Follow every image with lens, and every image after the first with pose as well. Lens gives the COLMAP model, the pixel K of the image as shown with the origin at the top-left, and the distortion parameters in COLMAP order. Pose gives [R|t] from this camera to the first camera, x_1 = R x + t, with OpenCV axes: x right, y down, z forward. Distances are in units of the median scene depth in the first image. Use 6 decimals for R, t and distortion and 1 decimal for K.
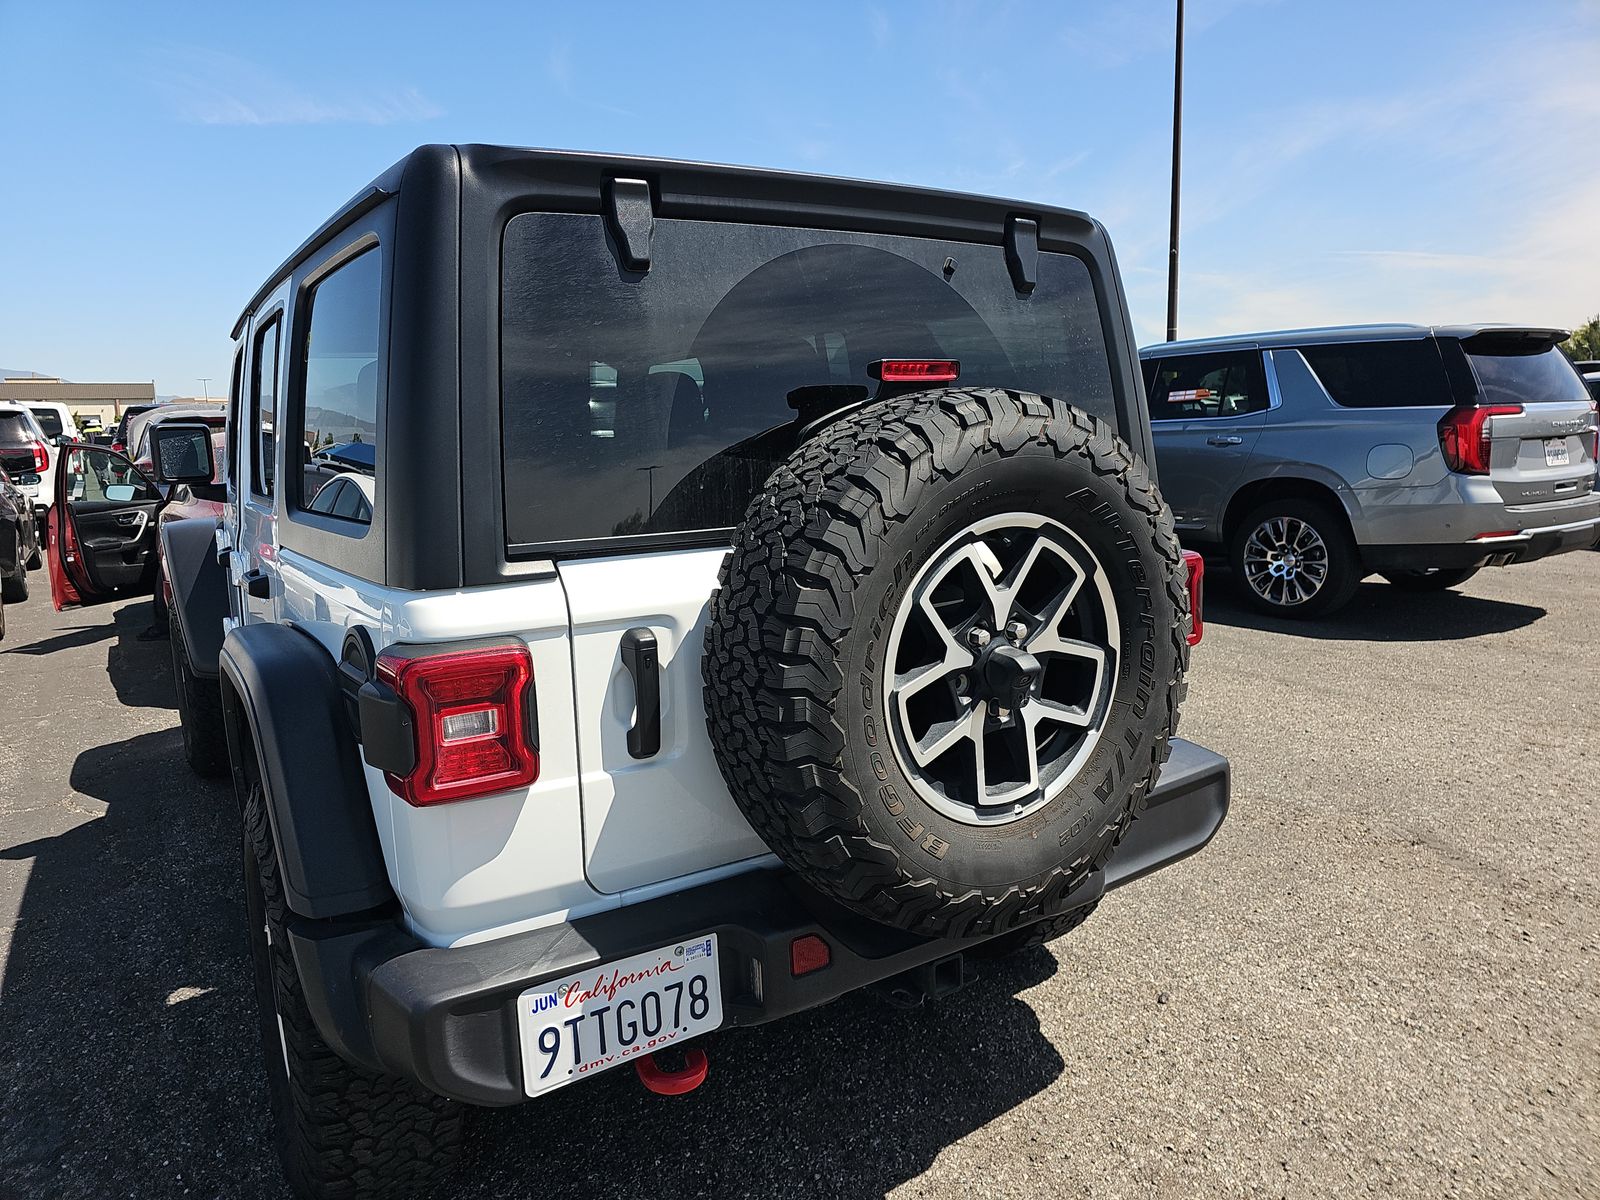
lens RADIAL K [[1078.7, 0, 800.0], [0, 1078.7, 600.0], [0, 0, 1]] dist [0.059651, -0.056221]
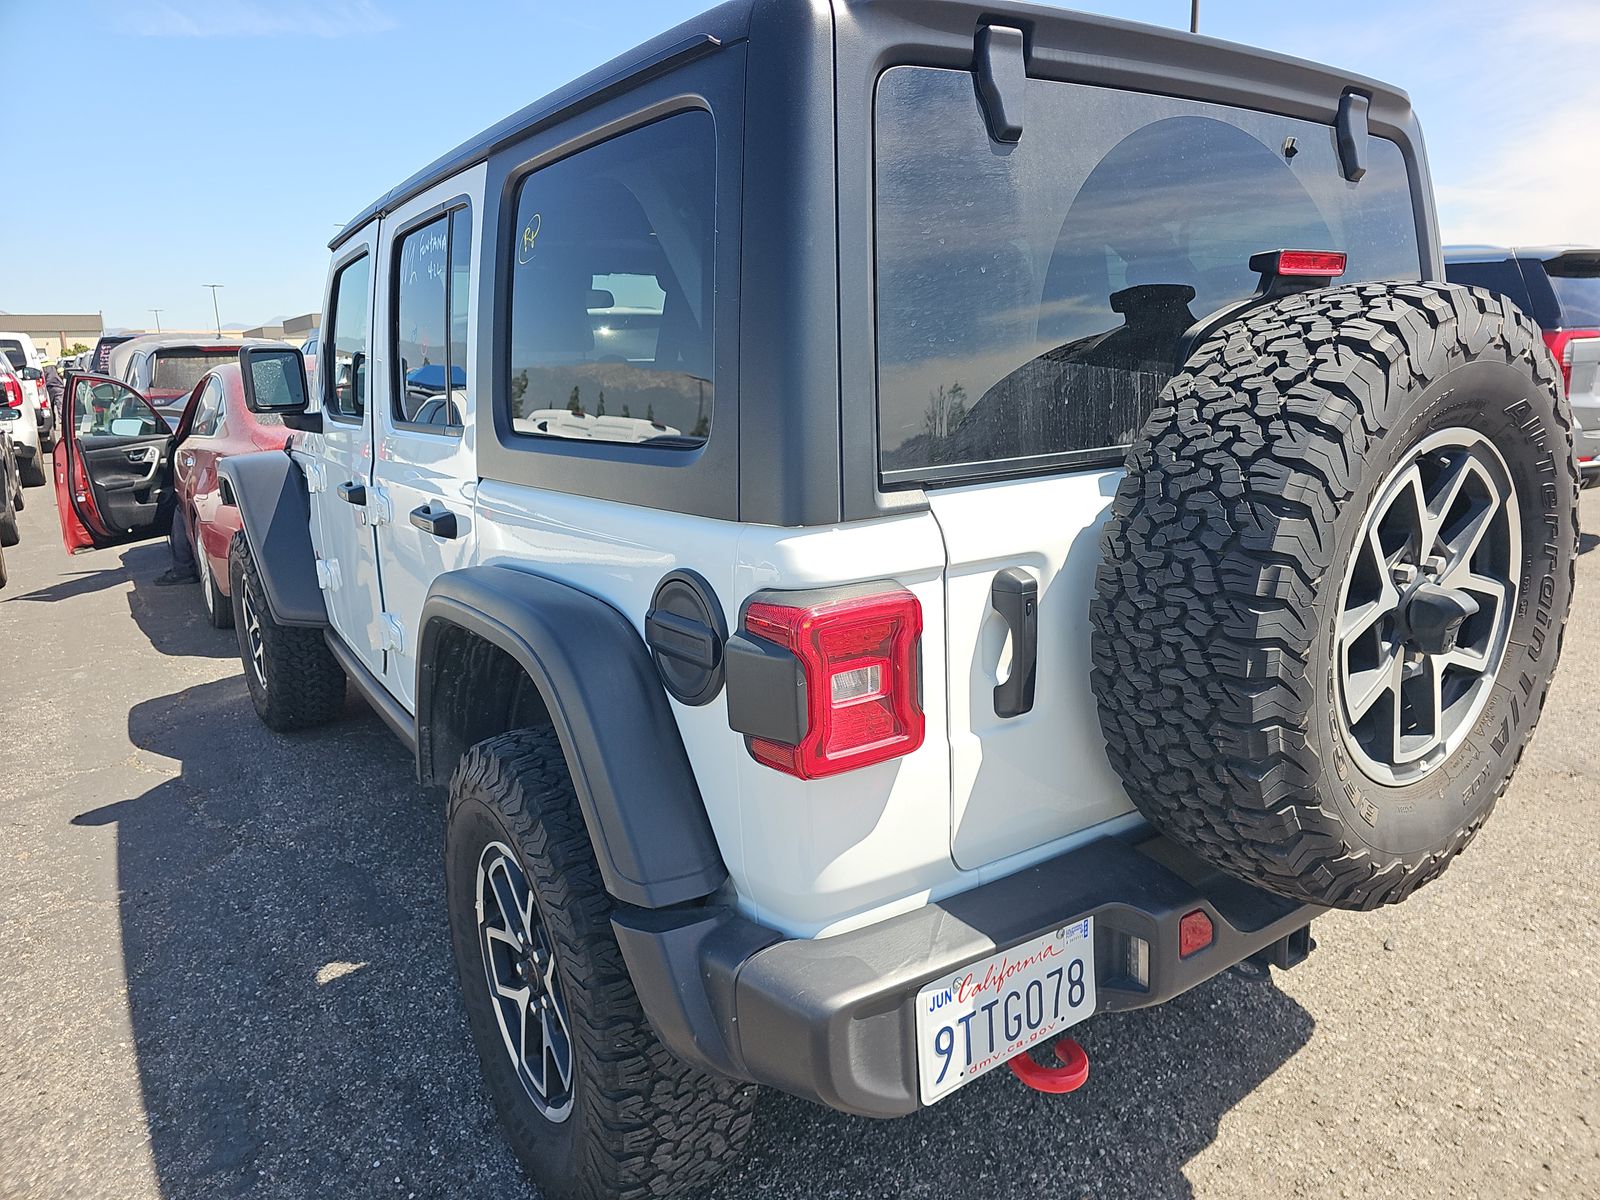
lens RADIAL K [[1077.9, 0, 847.4], [0, 1077.9, 602.9], [0, 0, 1]] dist [0.067217, -0.069176]
pose [[0.998369, -0.014461, 0.055236, -0.320661], [0.010979, 0.997963, 0.062837, -0.001678], [-0.056032, -0.062128, 0.996494, 0.144281]]
